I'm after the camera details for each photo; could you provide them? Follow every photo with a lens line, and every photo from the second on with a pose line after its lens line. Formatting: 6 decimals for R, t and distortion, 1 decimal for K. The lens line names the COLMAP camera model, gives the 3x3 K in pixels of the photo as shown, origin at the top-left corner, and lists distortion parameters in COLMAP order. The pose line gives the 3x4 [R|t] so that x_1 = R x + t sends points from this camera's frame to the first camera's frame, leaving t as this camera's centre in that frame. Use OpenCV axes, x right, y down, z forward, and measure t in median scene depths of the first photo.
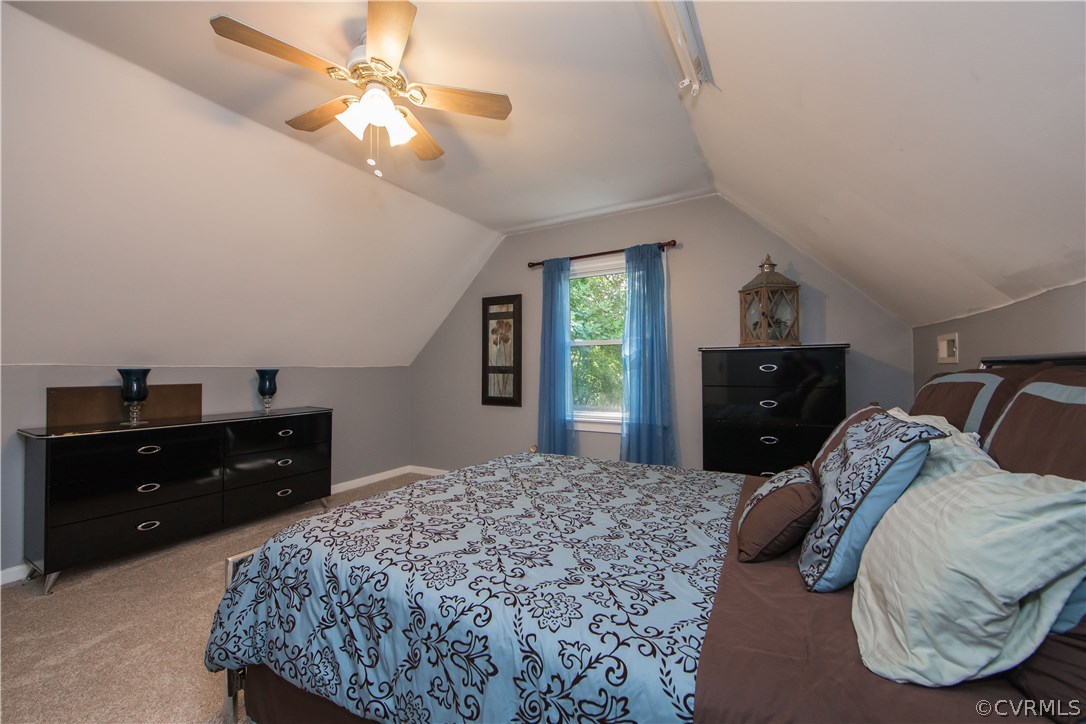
lens RADIAL K [[429.0, 0, 544.2], [0, 429.0, 362.9], [0, 0, 1]] dist [-0.001190, 0.000096]
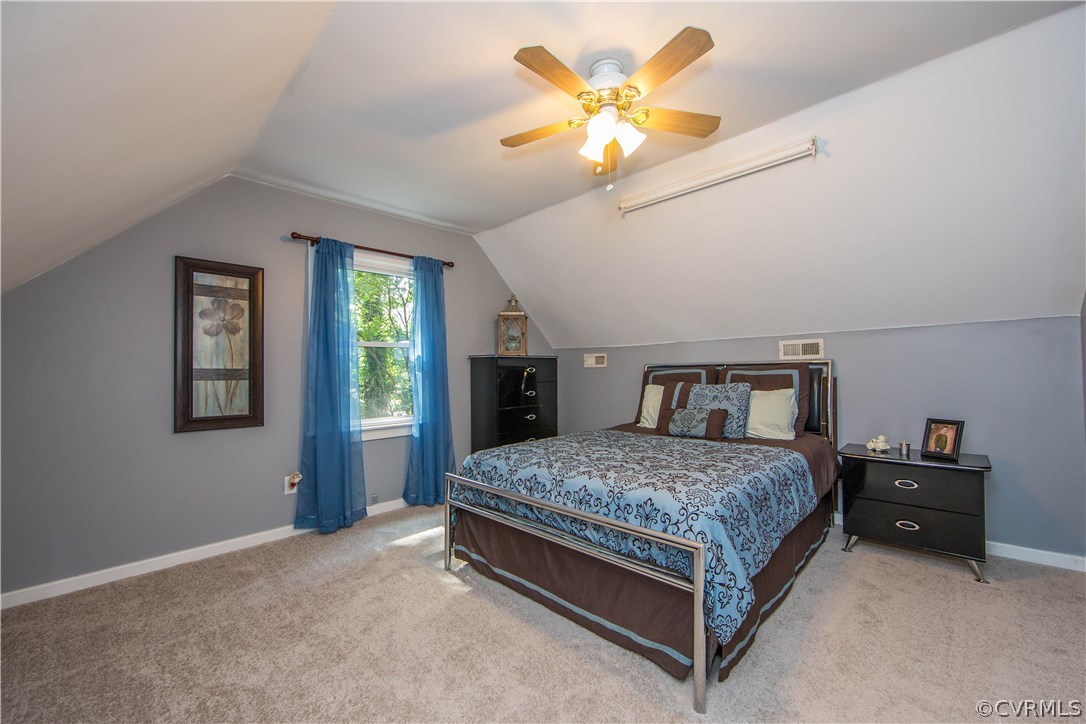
lens RADIAL K [[429.0, 0, 539.4], [0, 429.0, 368.6], [0, 0, 1]] dist [-0.001190, 0.000096]
pose [[0.270169, 0.011424, 0.962745, -0.618146], [-0.000869, 0.999932, -0.011621, 0.014546], [-0.962812, 0.002303, 0.270161, 0.365070]]
